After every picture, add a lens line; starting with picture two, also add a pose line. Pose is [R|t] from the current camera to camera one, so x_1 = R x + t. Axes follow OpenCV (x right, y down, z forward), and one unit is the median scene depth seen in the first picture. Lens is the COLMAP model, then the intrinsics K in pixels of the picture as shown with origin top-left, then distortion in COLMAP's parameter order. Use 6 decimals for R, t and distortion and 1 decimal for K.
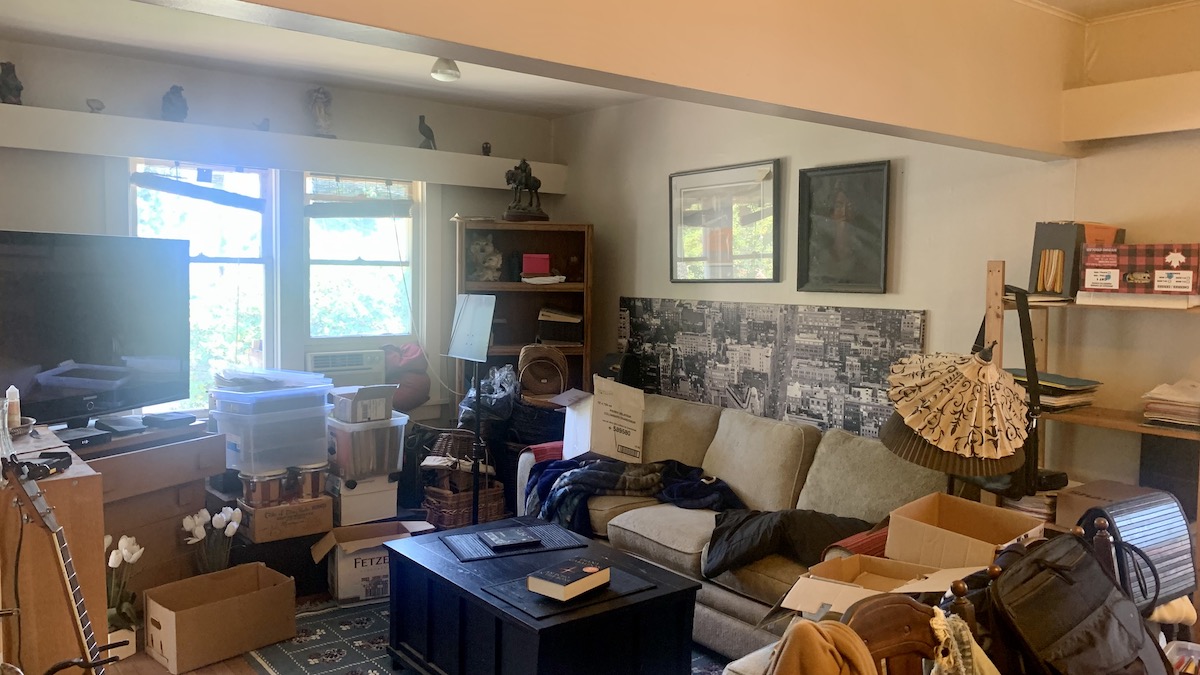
lens RADIAL K [[885.4, 0, 599.7], [0, 885.4, 336.5], [0, 0, 1]] dist [-0.039257, -0.020829]
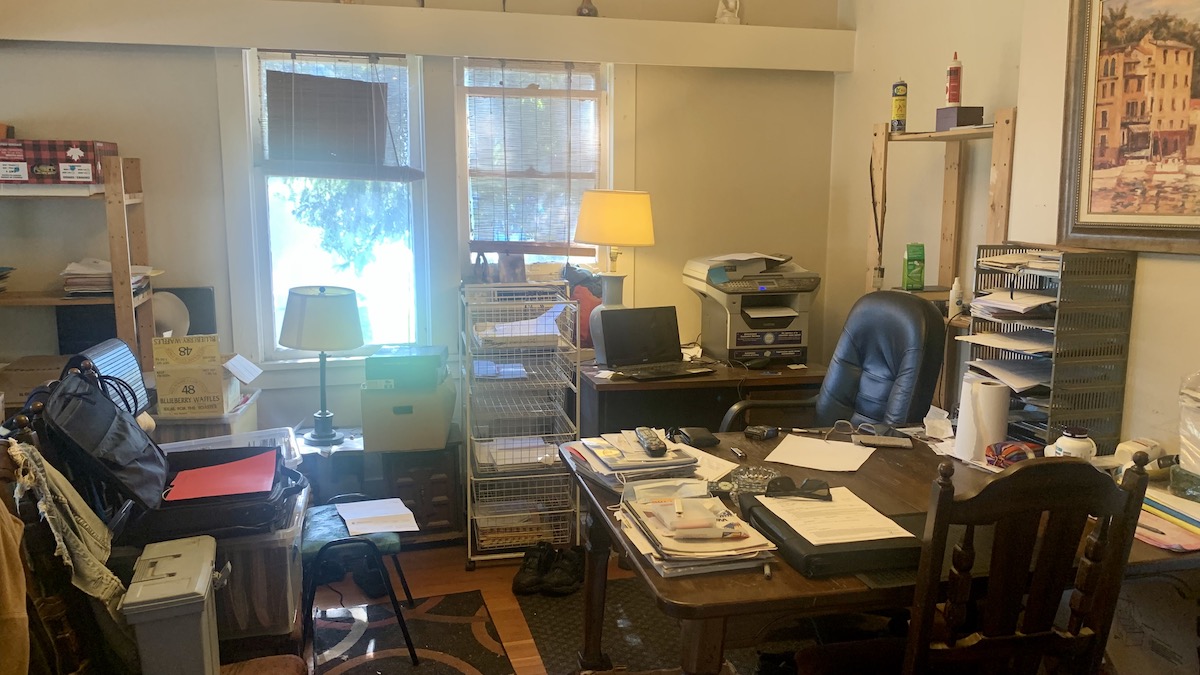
lens RADIAL K [[885.4, 0, 600.3], [0, 885.4, 334.2], [0, 0, 1]] dist [-0.039257, -0.020829]
pose [[0.369047, -0.156832, 0.916083, -0.187897], [0.050375, 0.987586, 0.148780, 0.012977], [-0.928045, -0.008759, 0.372366, -0.100253]]
